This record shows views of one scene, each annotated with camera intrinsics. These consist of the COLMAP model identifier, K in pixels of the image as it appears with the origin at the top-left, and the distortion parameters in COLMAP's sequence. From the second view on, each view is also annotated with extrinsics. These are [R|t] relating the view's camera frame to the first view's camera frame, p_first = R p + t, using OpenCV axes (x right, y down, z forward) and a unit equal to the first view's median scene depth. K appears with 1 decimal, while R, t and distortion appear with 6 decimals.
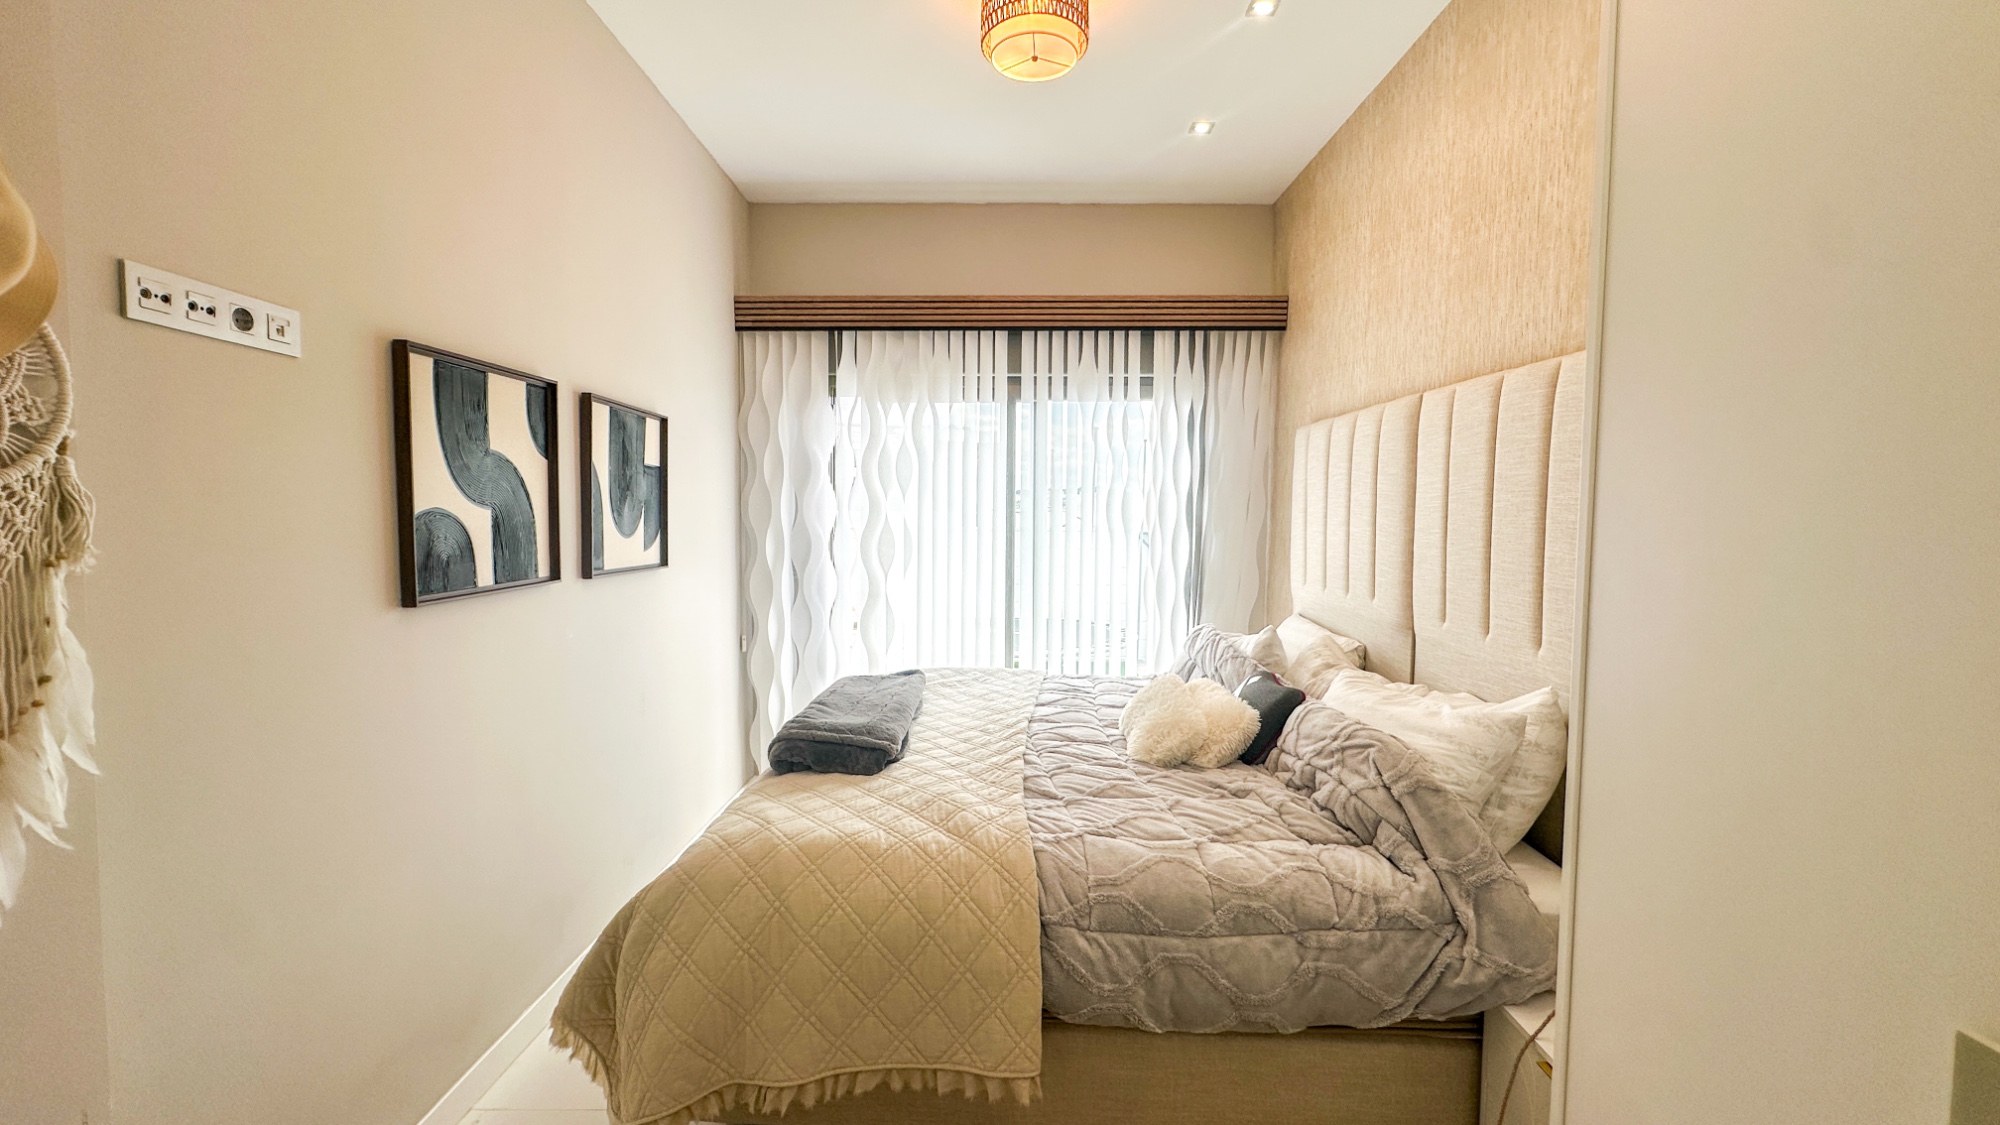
lens RADIAL K [[807.9, 0, 989.0], [0, 807.9, 564.8], [0, 0, 1]] dist [0.001624, -0.000823]
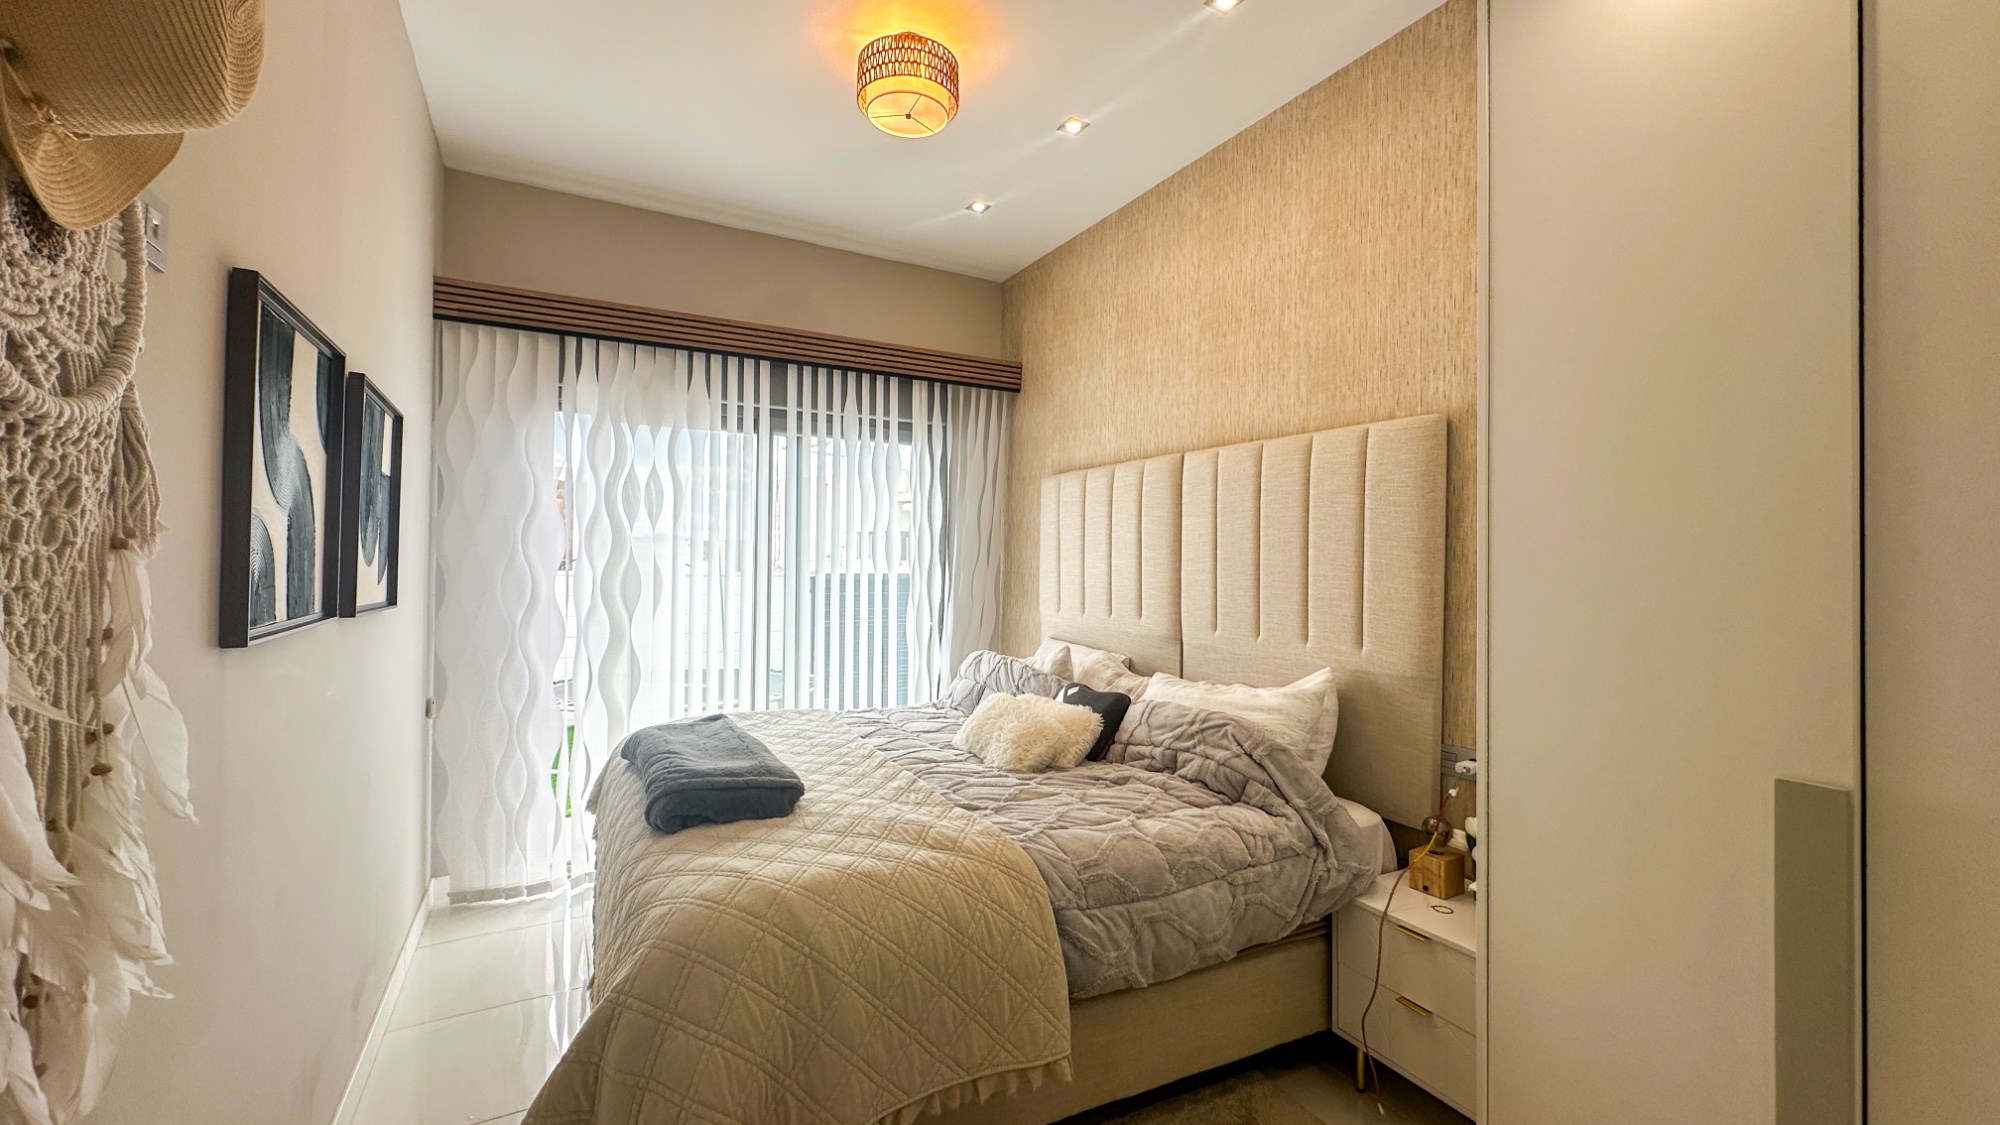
lens RADIAL K [[807.9, 0, 1013.1], [0, 807.9, 562.4], [0, 0, 1]] dist [0.001624, -0.000823]
pose [[0.868064, 0.005491, 0.496423, -0.384234], [0.026792, 0.997964, -0.057888, 0.030178], [-0.495730, 0.063551, 0.866149, 0.047503]]
